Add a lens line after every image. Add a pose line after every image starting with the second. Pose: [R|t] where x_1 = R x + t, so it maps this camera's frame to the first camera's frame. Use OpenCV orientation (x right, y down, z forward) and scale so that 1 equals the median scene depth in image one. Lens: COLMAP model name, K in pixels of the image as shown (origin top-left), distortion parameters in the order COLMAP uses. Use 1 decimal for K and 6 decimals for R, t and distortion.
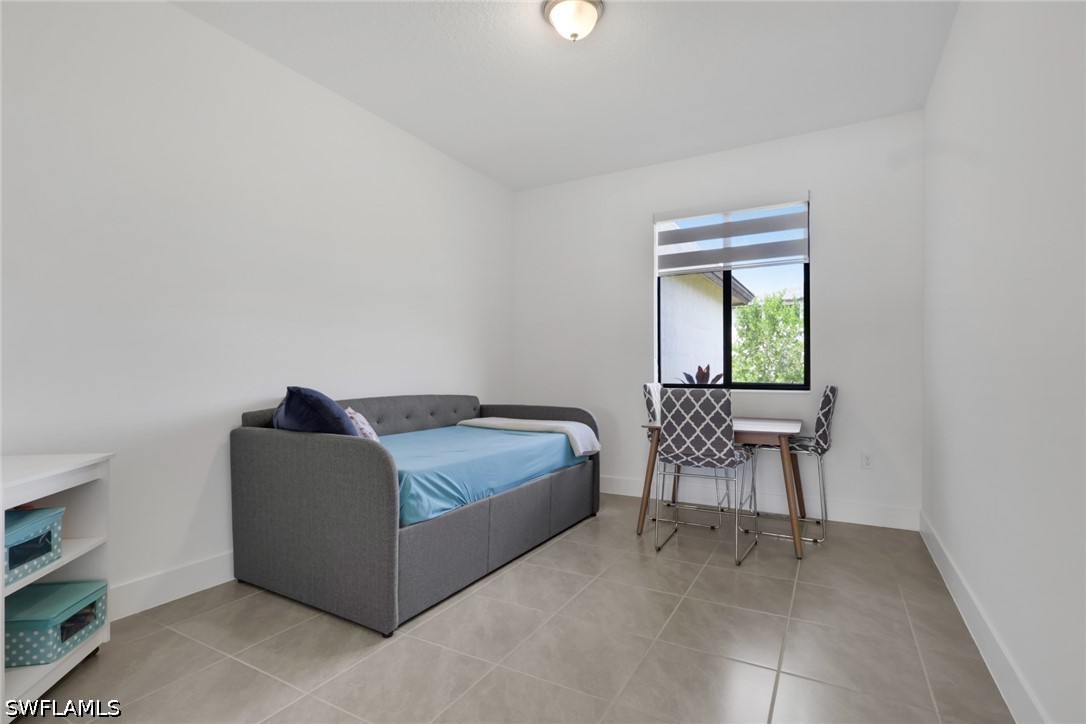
lens RADIAL K [[521.3, 0, 540.4], [0, 521.3, 365.1], [0, 0, 1]] dist [-0.000013, 0.000404]
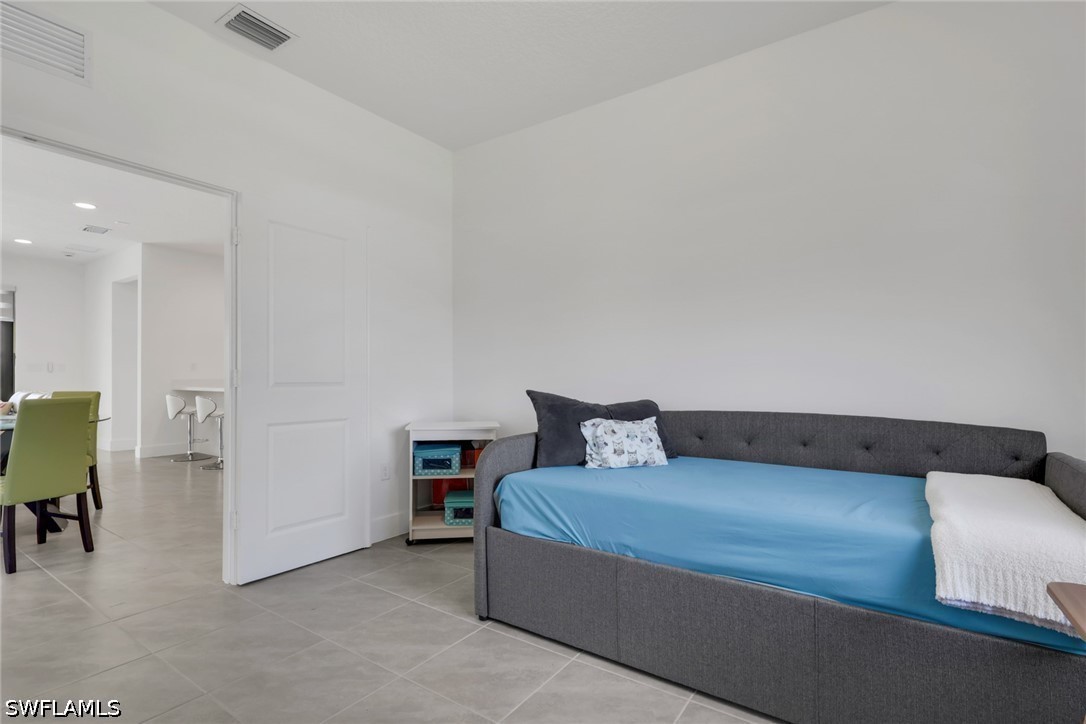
lens RADIAL K [[521.3, 0, 542.5], [0, 521.3, 365.7], [0, 0, 1]] dist [-0.000013, 0.000404]
pose [[-0.093905, -0.018044, -0.995418, 0.804238], [0.012499, 0.999736, -0.019302, 0.008483], [0.995503, -0.014255, -0.093655, 1.241846]]
